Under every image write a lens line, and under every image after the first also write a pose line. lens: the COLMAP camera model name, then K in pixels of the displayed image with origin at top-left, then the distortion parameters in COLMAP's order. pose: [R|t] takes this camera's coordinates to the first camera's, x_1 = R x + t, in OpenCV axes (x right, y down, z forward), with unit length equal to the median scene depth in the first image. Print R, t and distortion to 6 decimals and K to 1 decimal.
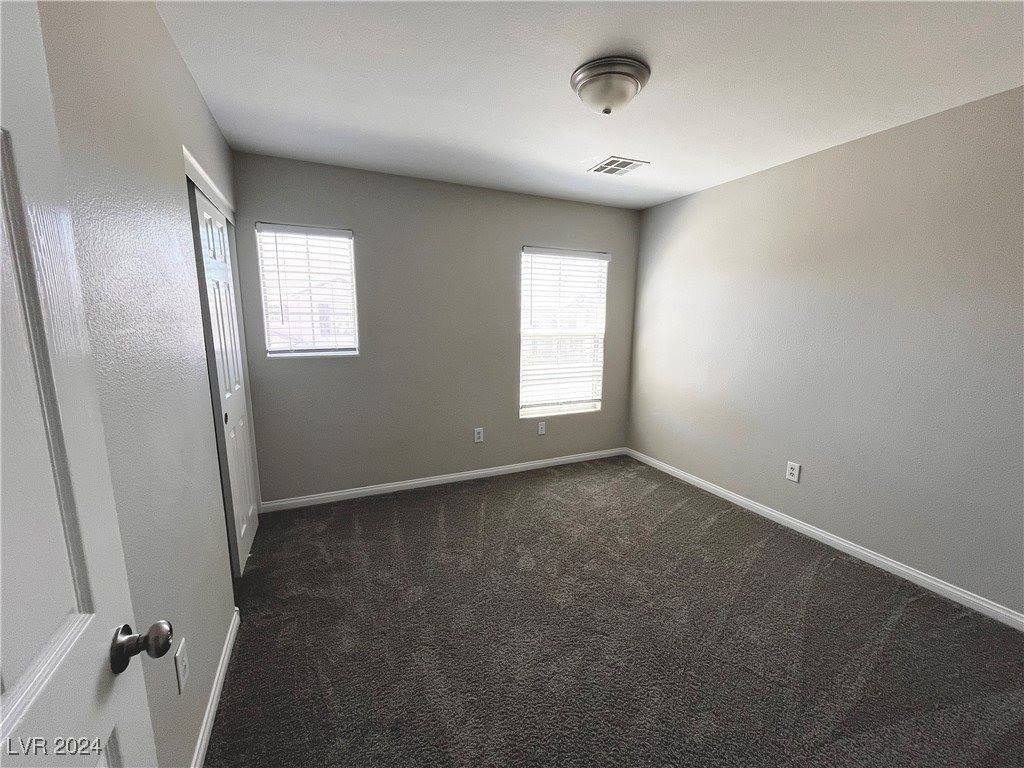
lens RADIAL K [[405.0, 0, 510.3], [0, 405.0, 388.0], [0, 0, 1]] dist [-0.000602, -0.000087]
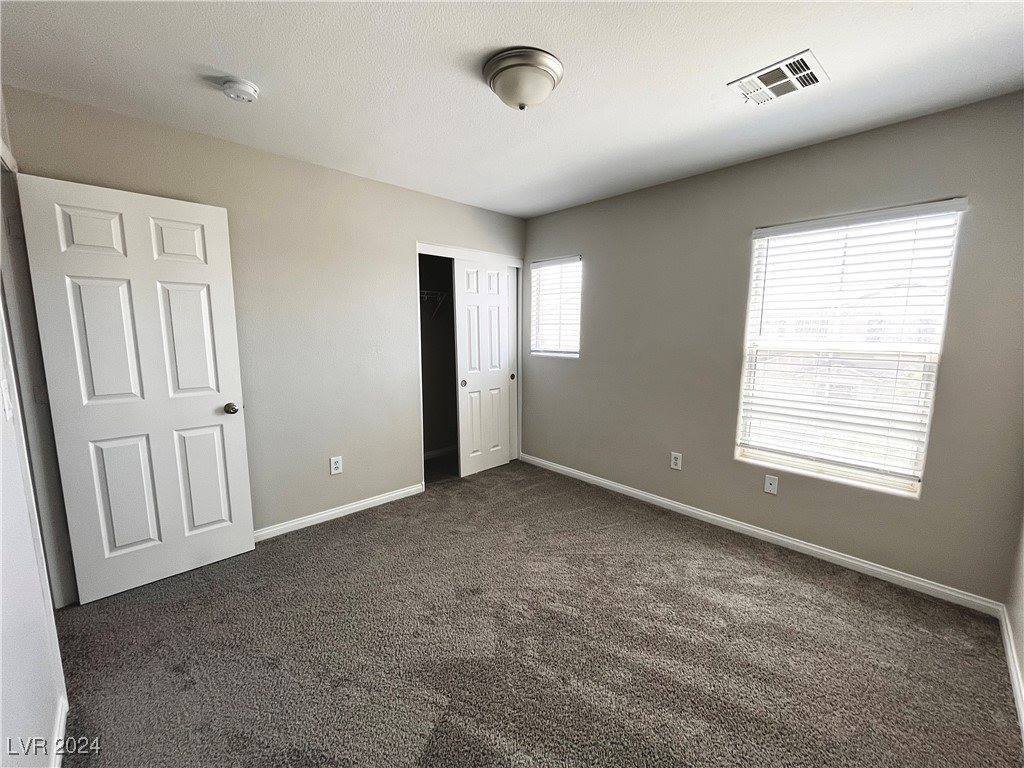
lens RADIAL K [[415.7, 0, 512.4], [0, 415.7, 385.7], [0, 0, 1]] dist [-0.002051, -0.000335]
pose [[0.322231, 0.130000, -0.937693, 0.596861], [-0.149737, 0.985056, 0.085110, -0.062627], [0.934744, 0.112983, 0.336881, 0.340584]]
